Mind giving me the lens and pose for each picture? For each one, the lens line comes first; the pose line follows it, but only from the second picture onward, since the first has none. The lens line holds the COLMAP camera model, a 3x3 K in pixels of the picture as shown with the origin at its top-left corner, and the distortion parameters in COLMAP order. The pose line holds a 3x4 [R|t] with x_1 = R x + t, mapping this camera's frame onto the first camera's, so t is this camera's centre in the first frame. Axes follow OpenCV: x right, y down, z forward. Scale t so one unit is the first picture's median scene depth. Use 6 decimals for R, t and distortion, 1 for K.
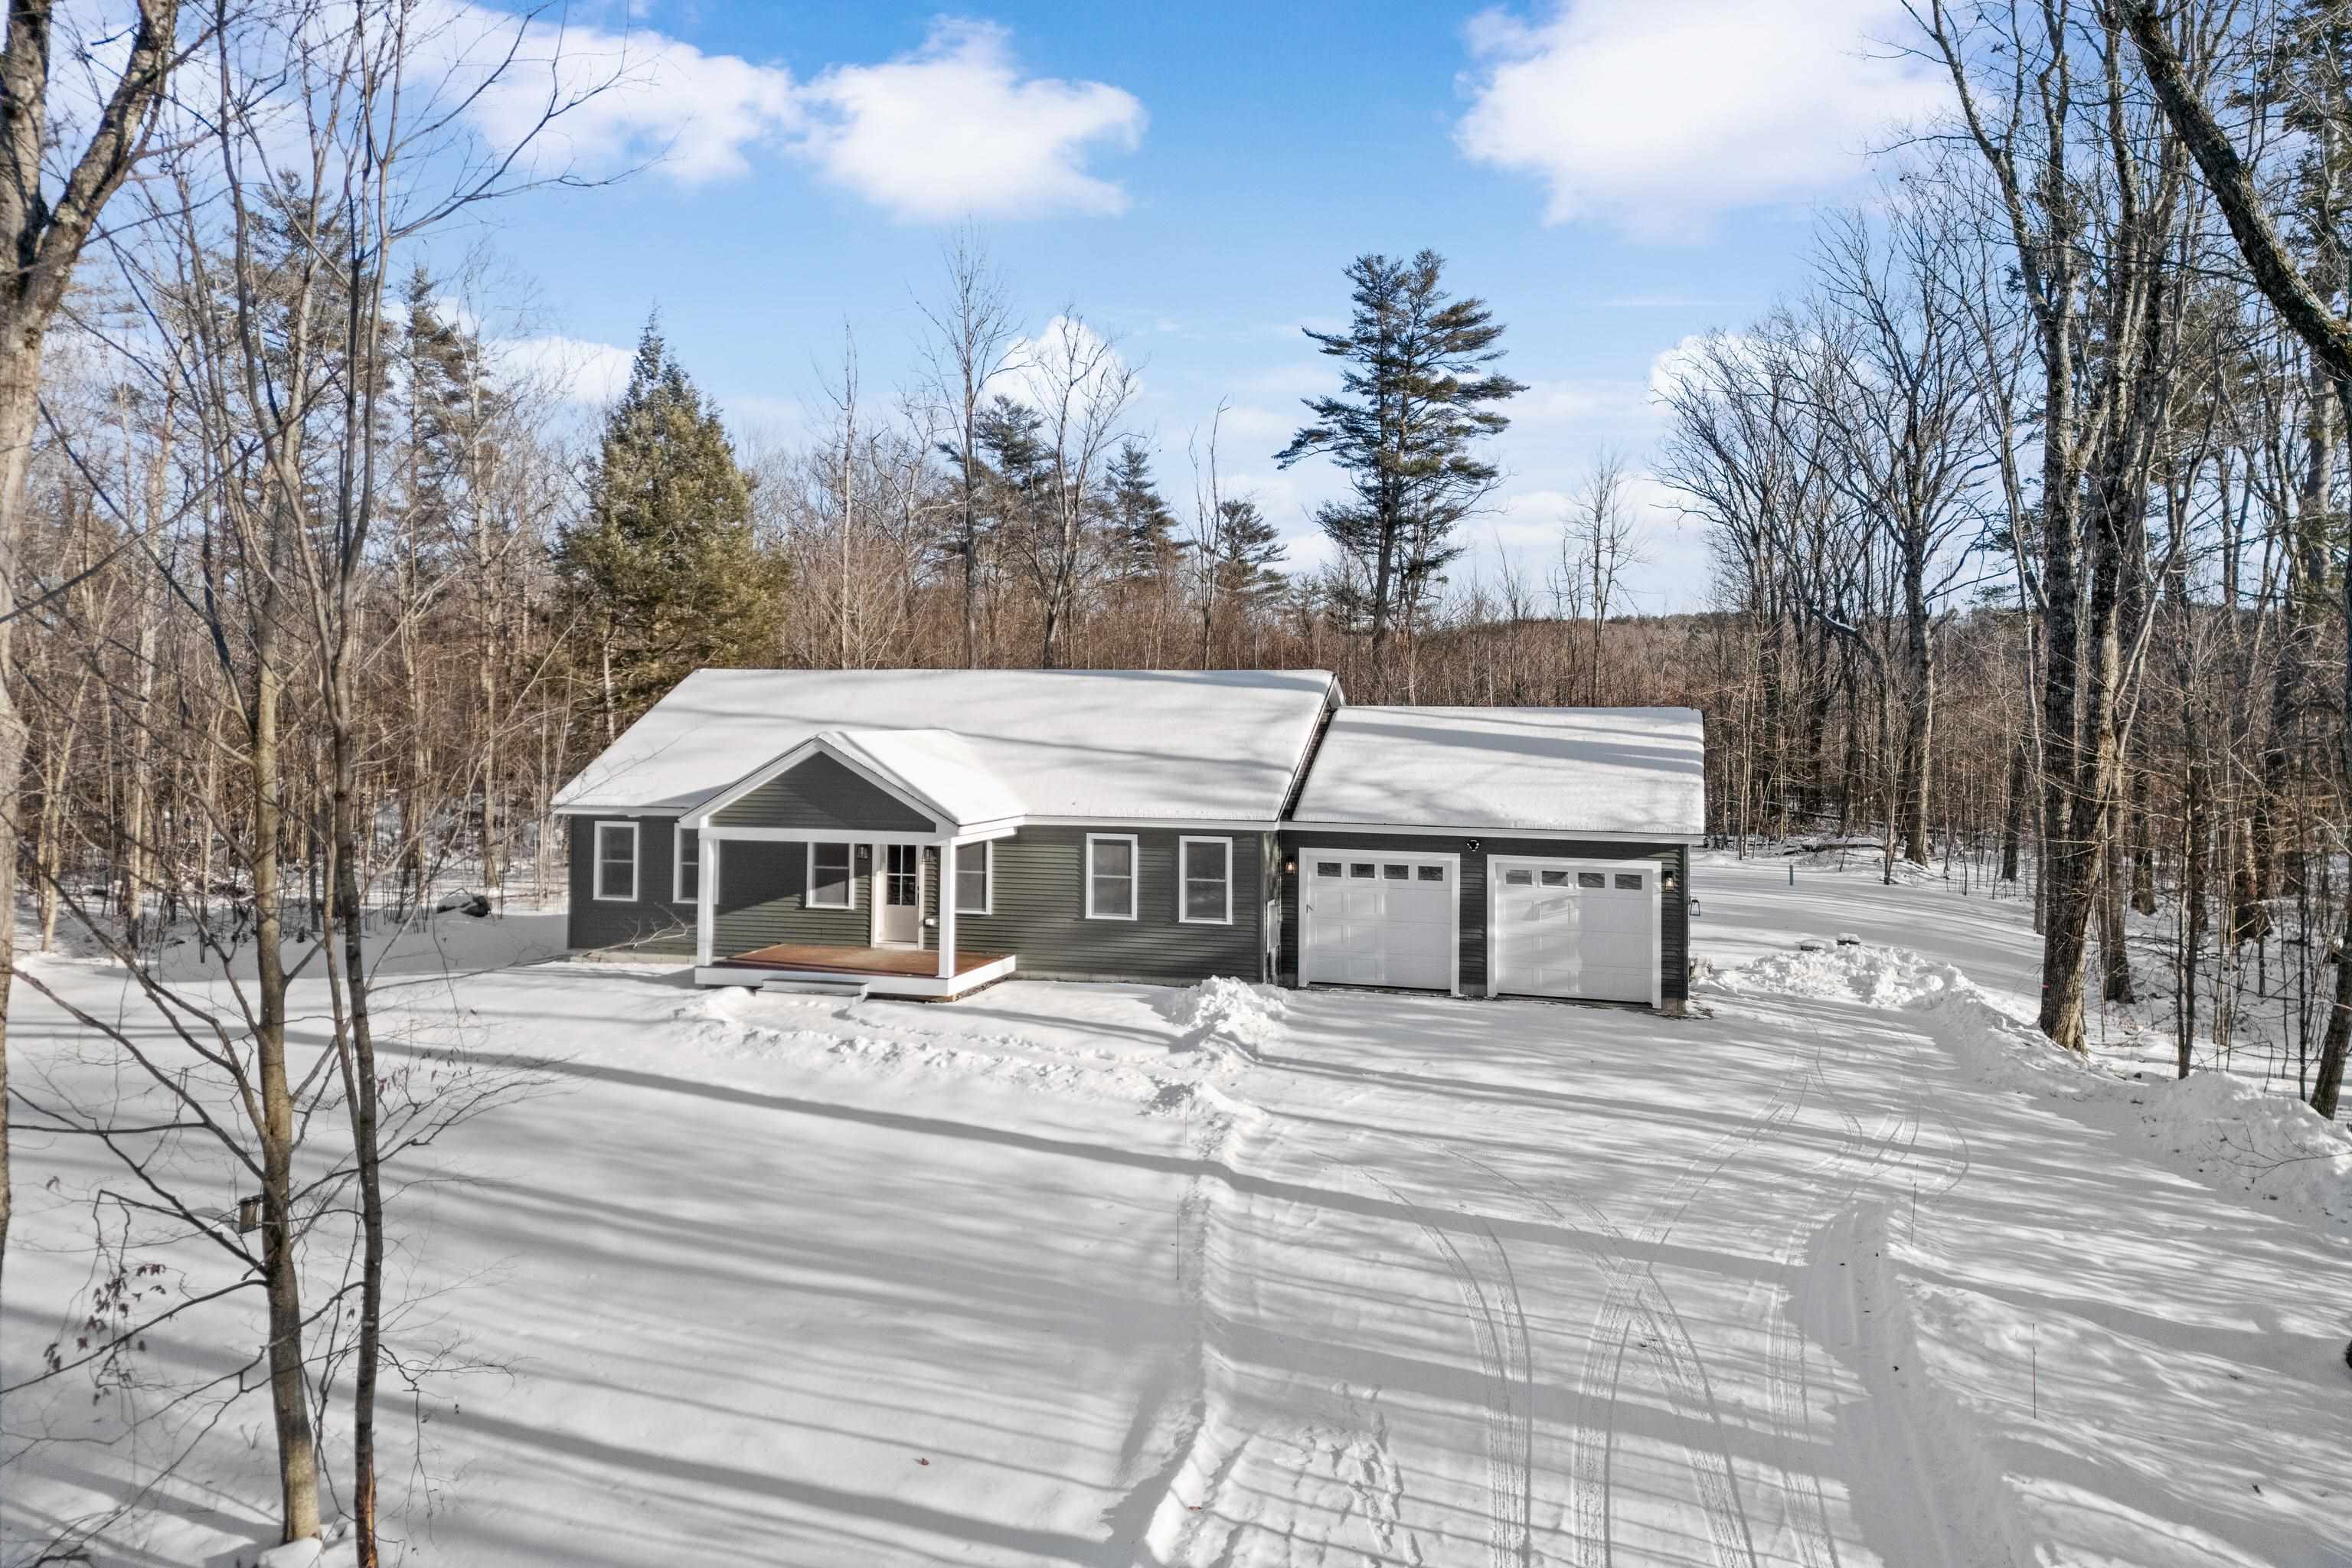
lens RADIAL K [[1702.6, 0, 1168.9], [0, 1702.6, 688.7], [0, 0, 1]] dist [0.074896, -0.053694]
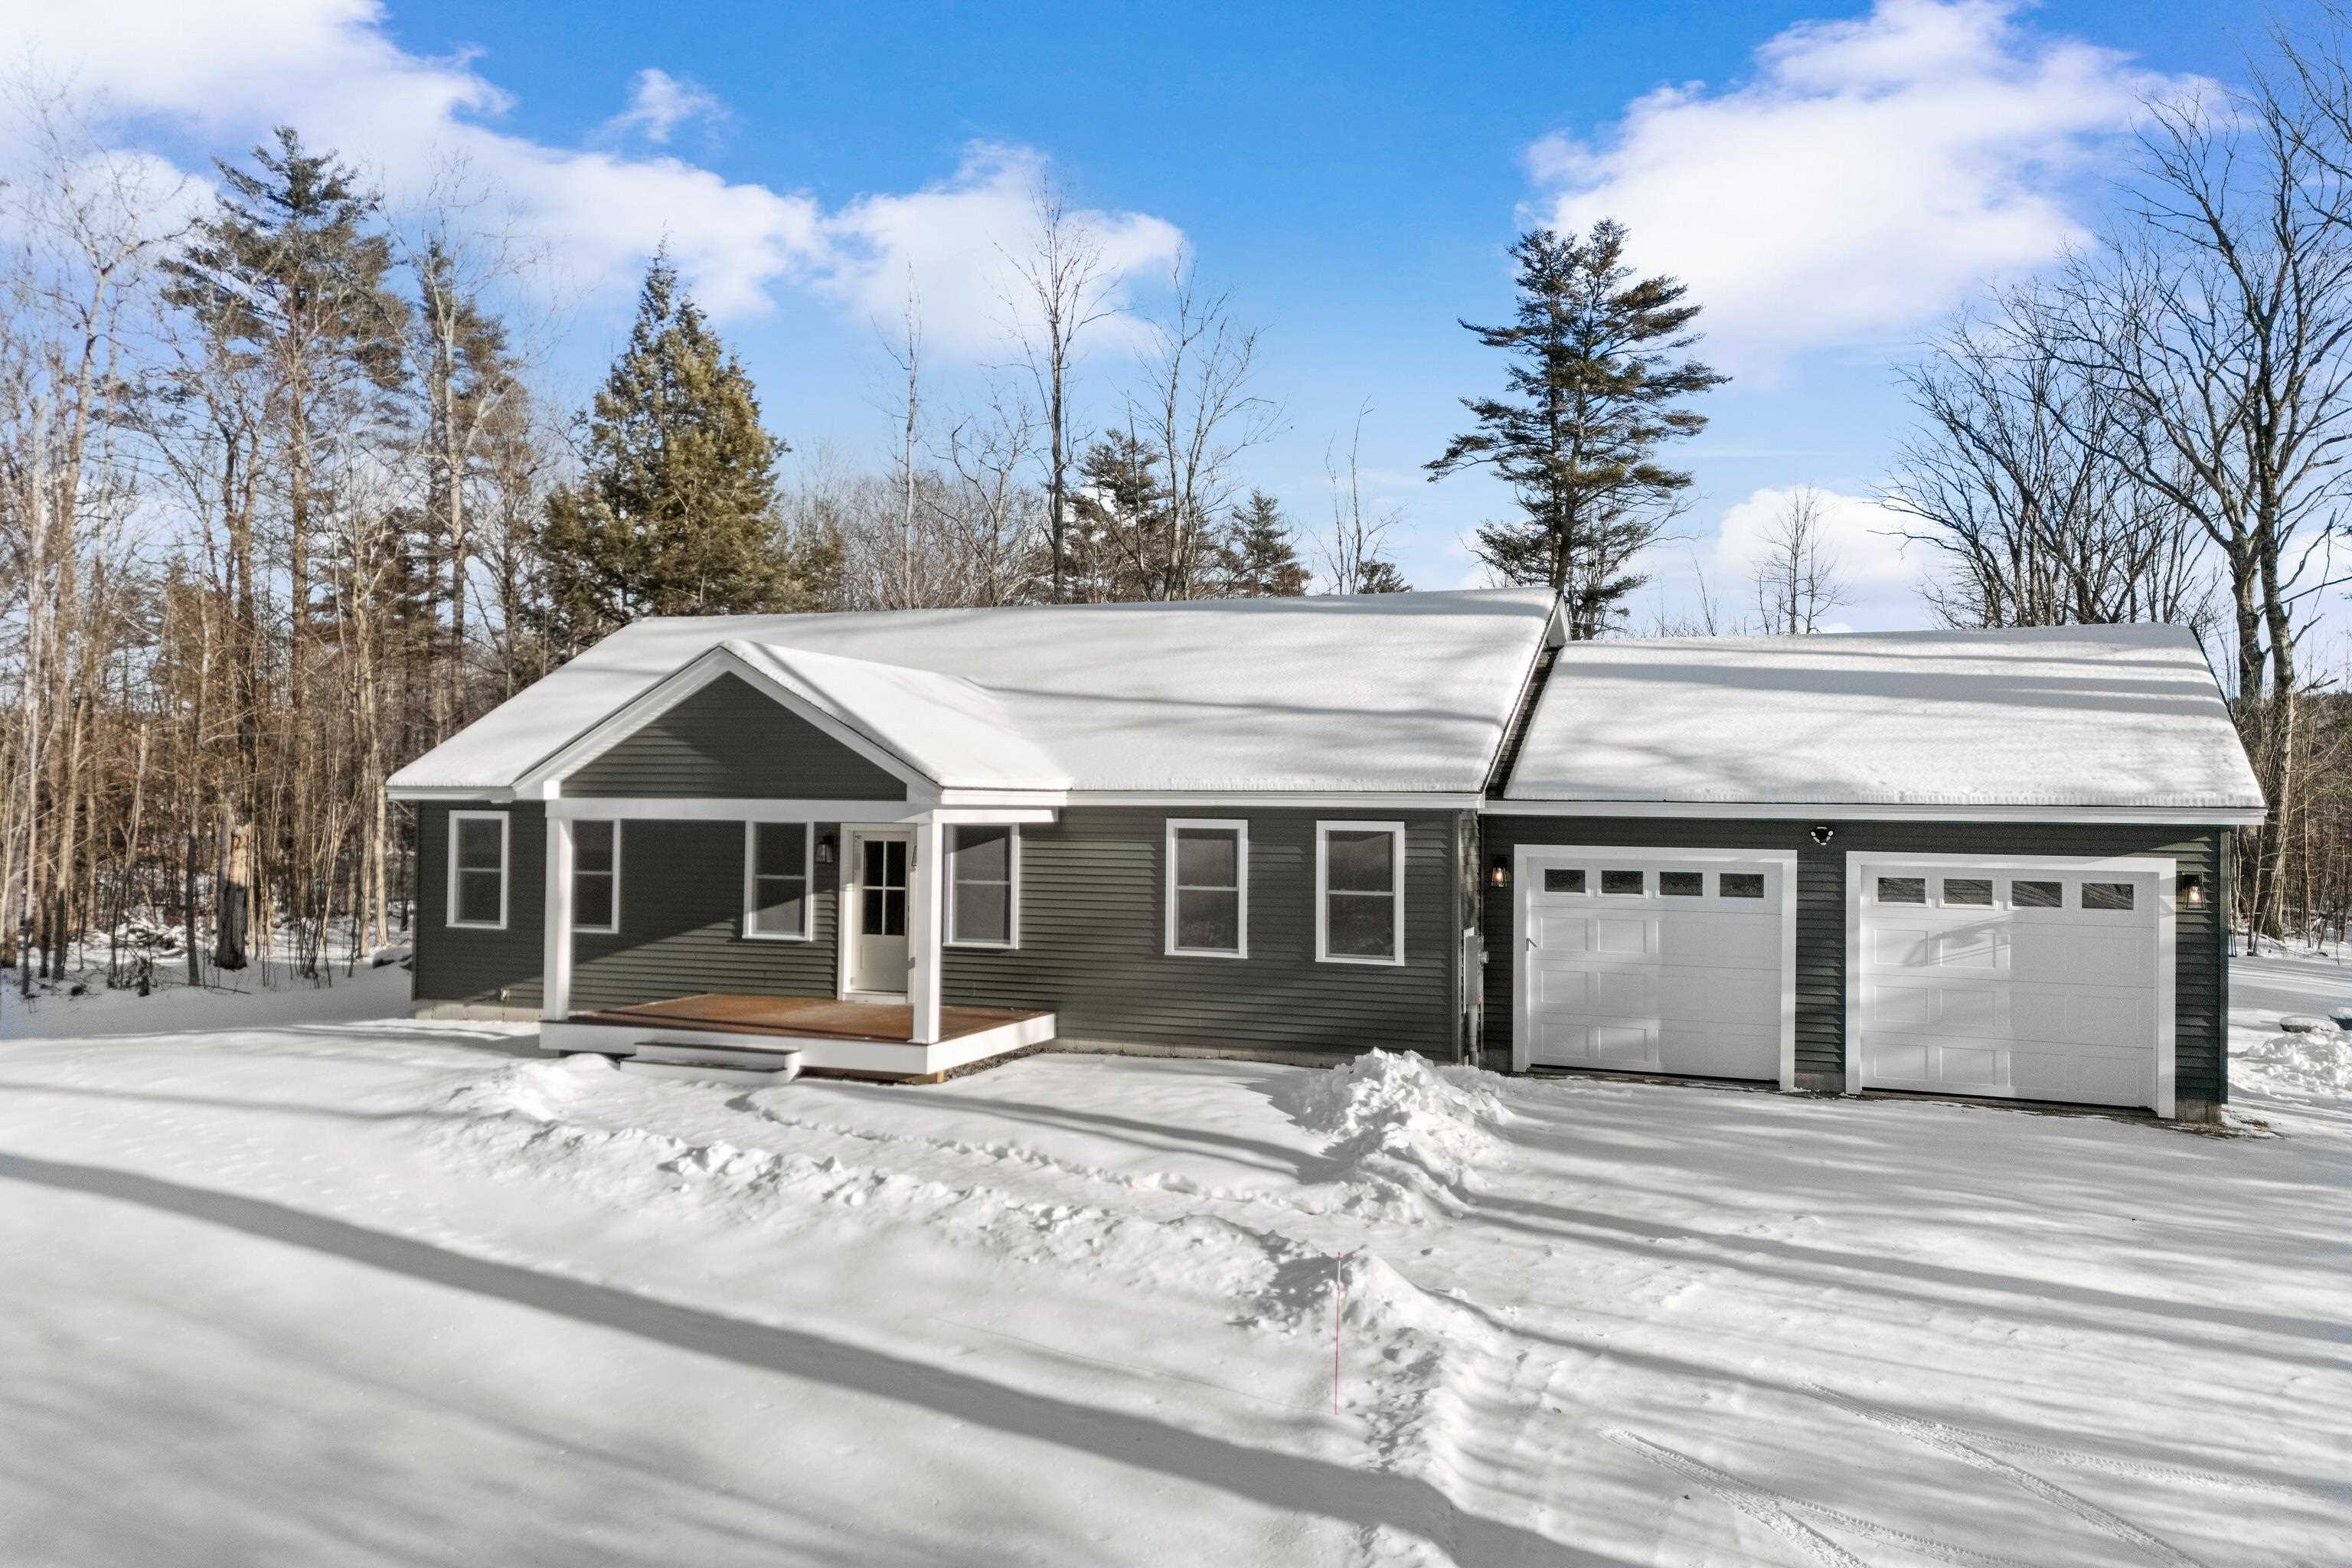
lens RADIAL K [[1702.6, 0, 1165.0], [0, 1702.6, 793.8], [0, 0, 1]] dist [0.074896, -0.053694]
pose [[0.996812, 0.002296, -0.079754, 0.000545], [-0.001880, 0.999984, 0.005289, 0.068595], [0.079765, -0.005123, 0.996801, 0.360366]]
